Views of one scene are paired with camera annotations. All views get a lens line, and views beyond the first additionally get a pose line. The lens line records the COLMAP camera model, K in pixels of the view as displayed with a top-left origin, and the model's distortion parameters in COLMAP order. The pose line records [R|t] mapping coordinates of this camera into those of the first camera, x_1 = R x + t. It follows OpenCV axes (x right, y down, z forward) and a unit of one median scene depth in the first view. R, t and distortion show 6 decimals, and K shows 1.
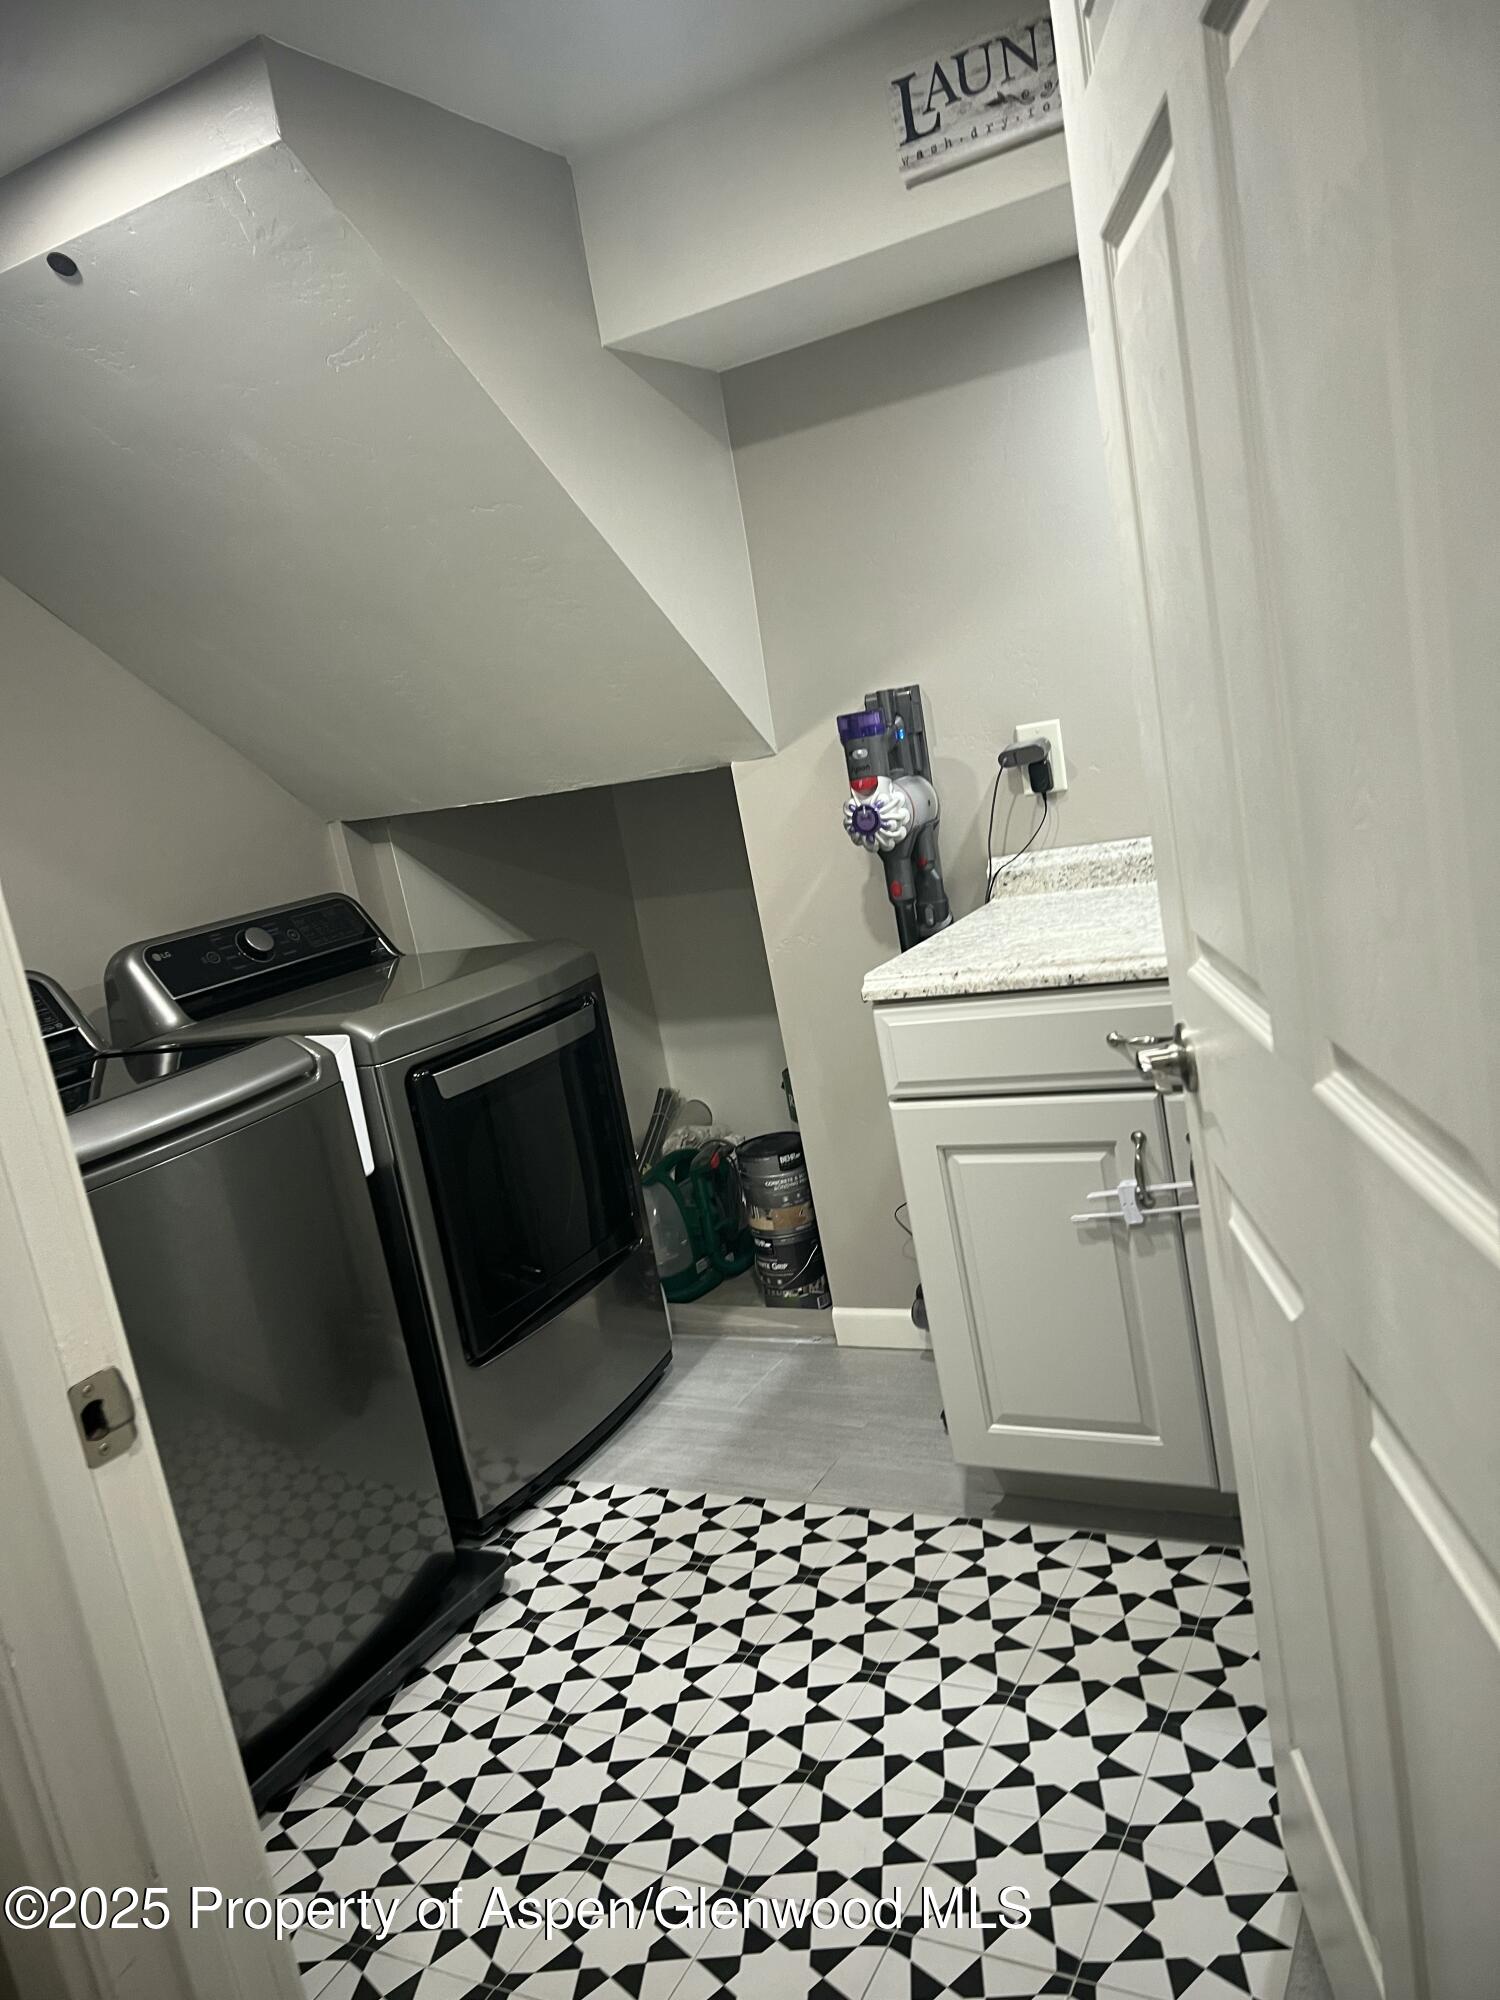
lens RADIAL K [[1507.8, 0, 755.2], [0, 1507.8, 1011.8], [0, 0, 1]] dist [0.088661, -0.103484]
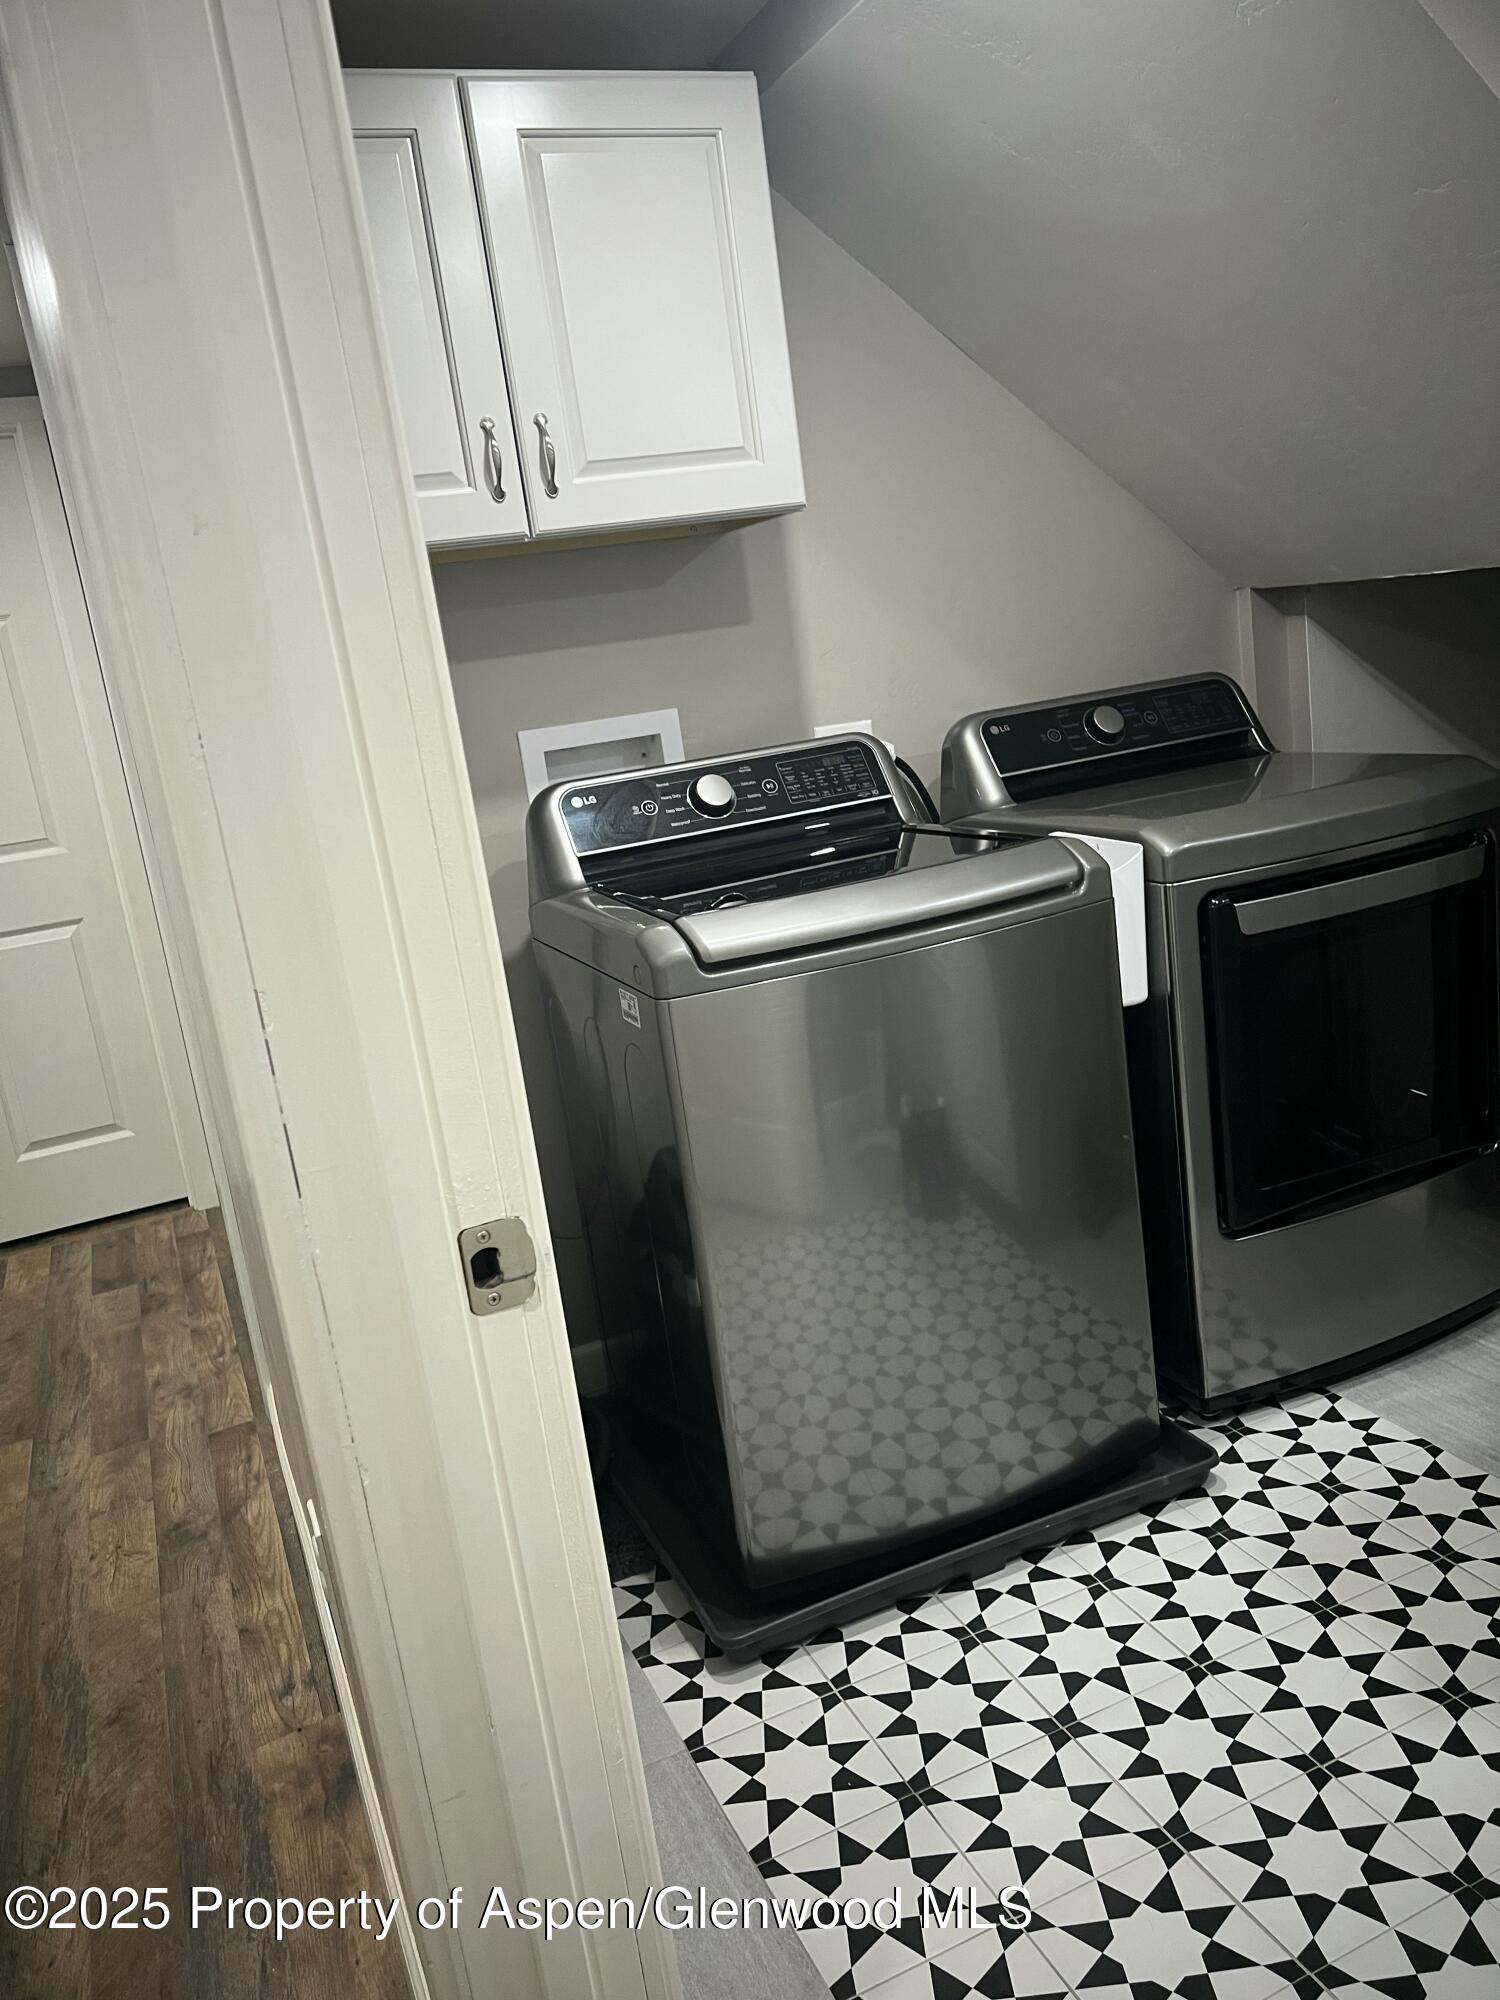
lens RADIAL K [[1493.3, 0, 750.0], [0, 1493.3, 1000.0], [0, 0, 1]] dist [0.087206, -0.114388]
pose [[0.785811, 0.214831, -0.579955, 0.072696], [-0.123871, 0.973401, 0.192734, -0.033809], [0.605934, -0.079613, 0.791521, 0.147517]]
